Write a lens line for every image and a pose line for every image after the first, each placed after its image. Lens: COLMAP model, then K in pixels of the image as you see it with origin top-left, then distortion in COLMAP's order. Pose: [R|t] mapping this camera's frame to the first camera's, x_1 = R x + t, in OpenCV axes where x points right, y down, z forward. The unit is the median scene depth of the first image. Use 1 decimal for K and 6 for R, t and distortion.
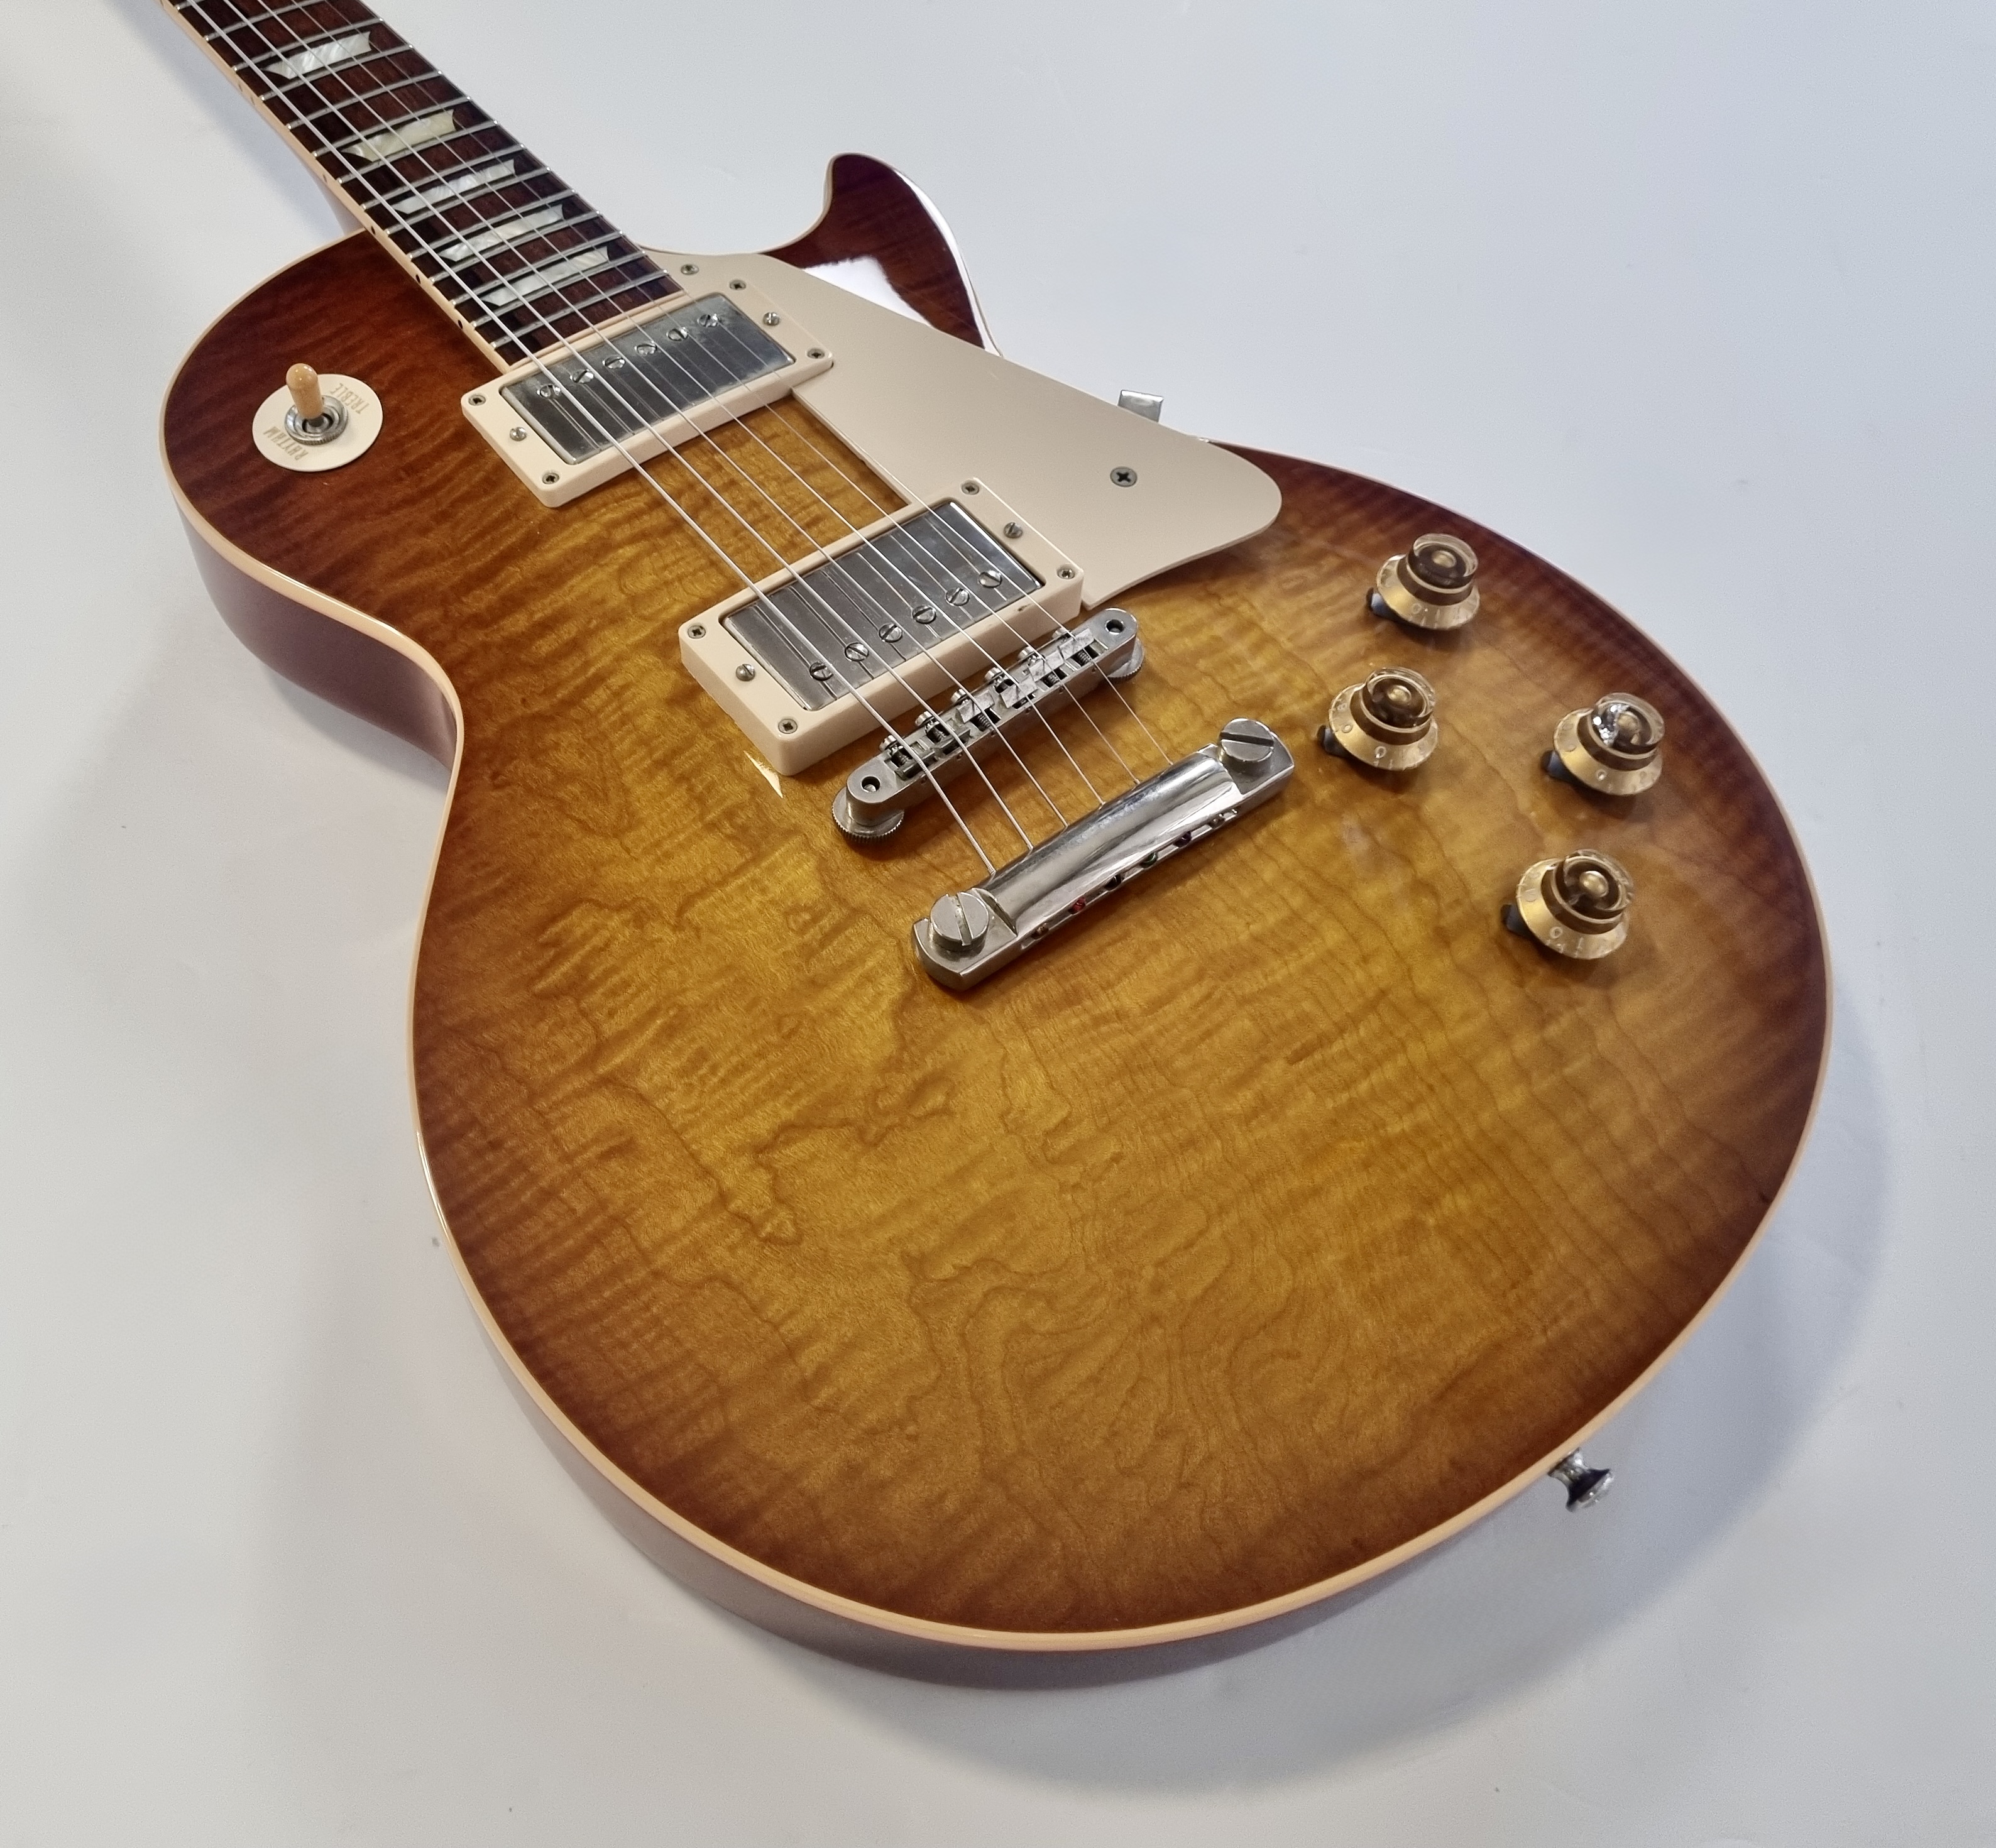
lens RADIAL K [[1919.5, 0, 857.7], [0, 1919.5, 866.2], [0, 0, 1]] dist [0.022963, 0.000000]
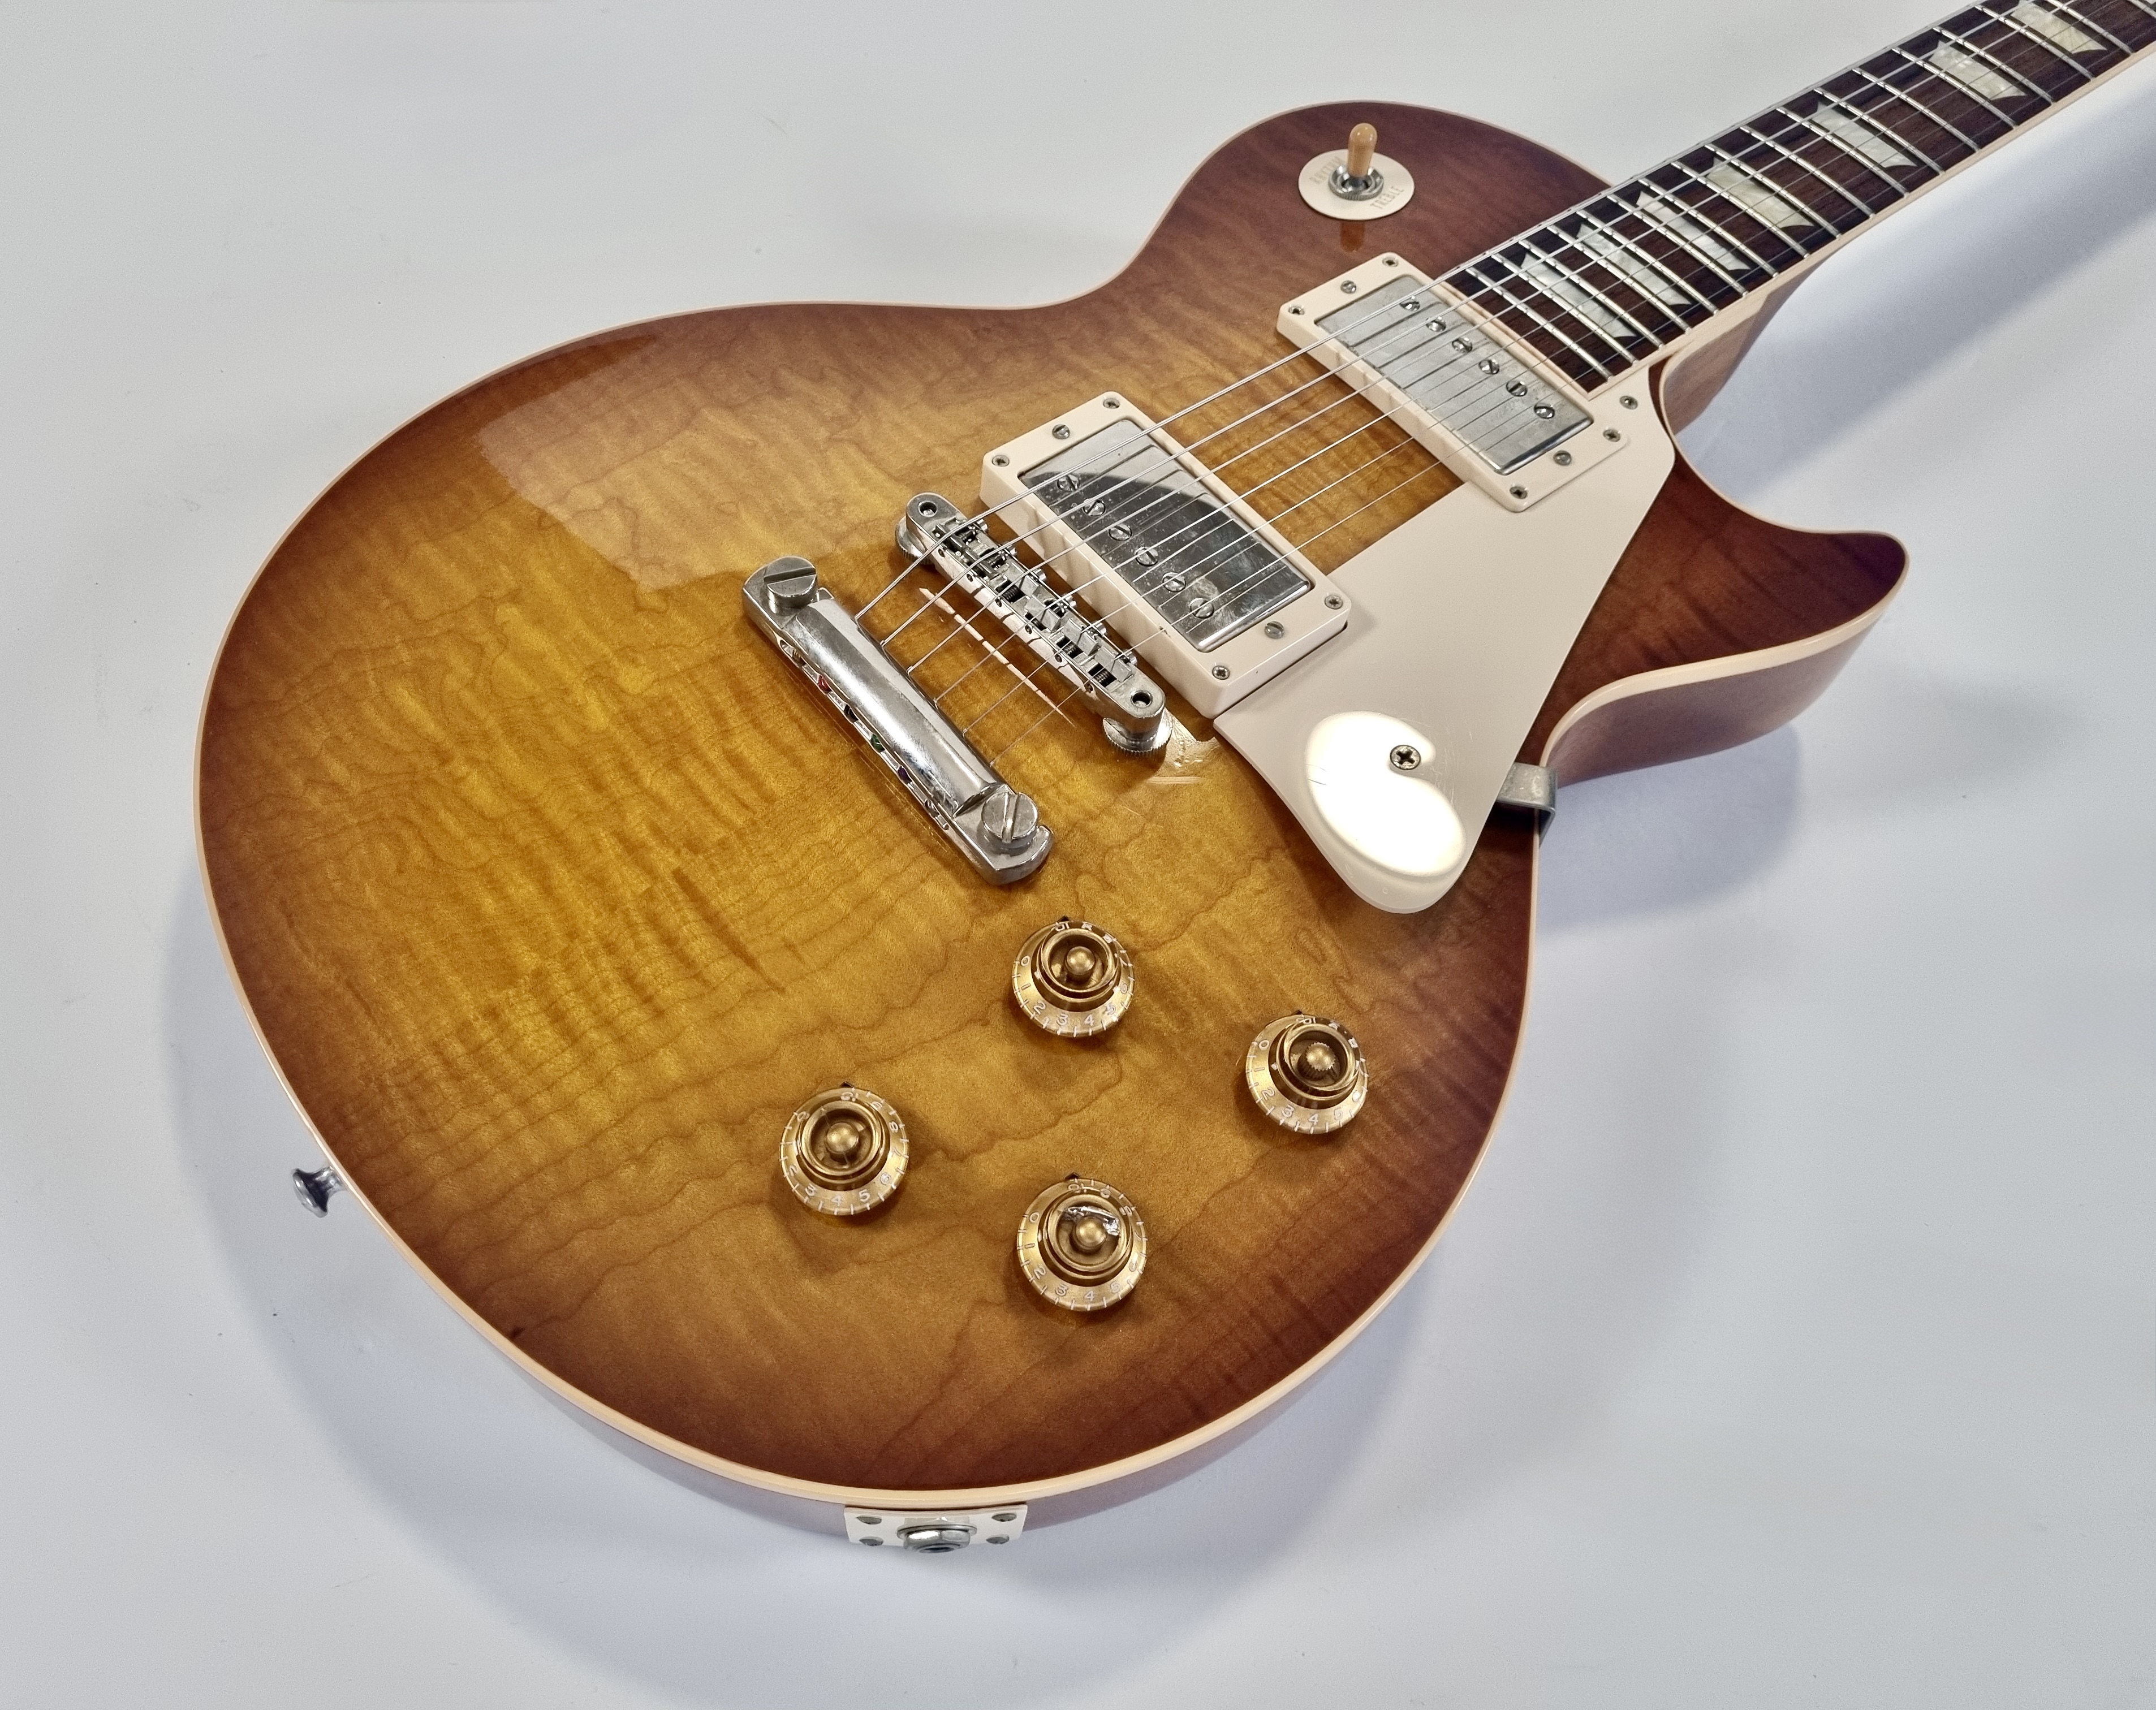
lens RADIAL K [[1761.4, 0, 1040.3], [0, 1761.4, 838.5], [0, 0, 1]] dist [0.034537, -0.031825]
pose [[0.044567, 0.830799, -0.554786, 0.681309], [-0.849564, 0.323694, 0.416489, -0.427940], [0.525599, 0.452764, 0.720243, 0.367810]]
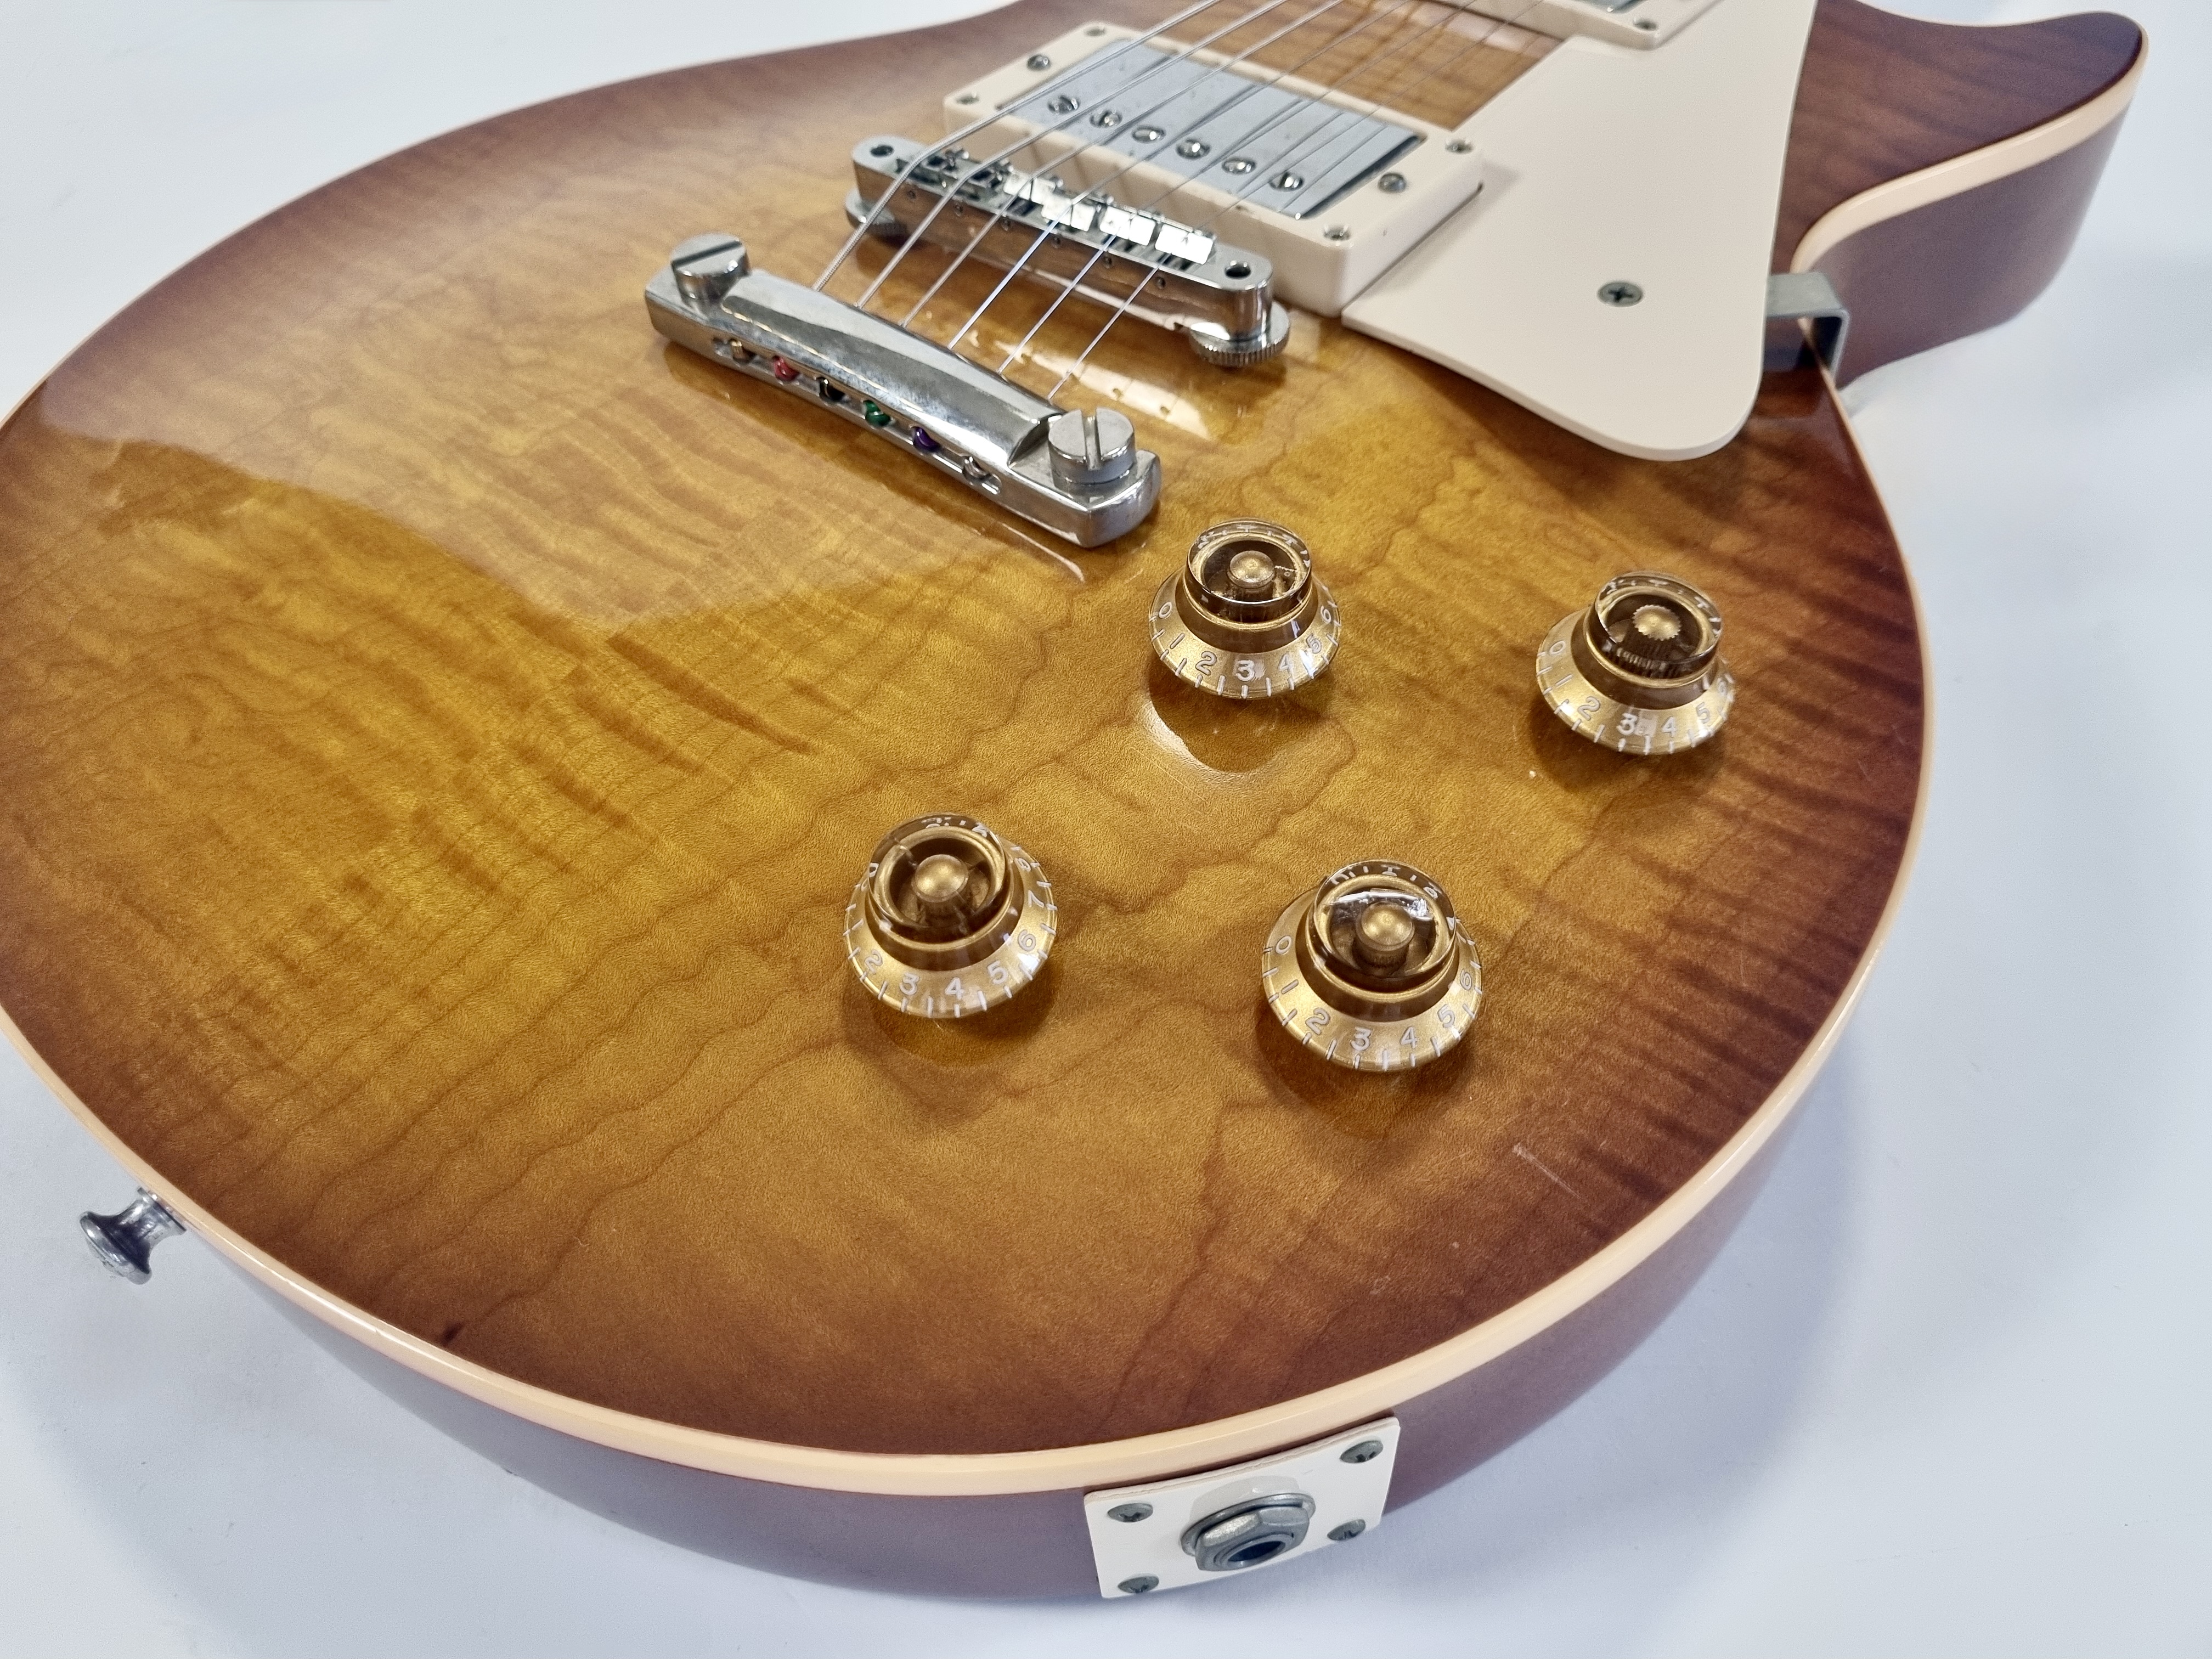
lens RADIAL K [[1719.2, 0, 1135.8], [0, 1719.2, 838.4], [0, 0, 1]] dist [0.023639, -0.030274]
pose [[0.241511, 0.706934, -0.664768, 0.660786], [-0.760961, 0.563068, 0.322325, -0.179712], [0.602172, 0.428017, 0.673936, 0.661604]]
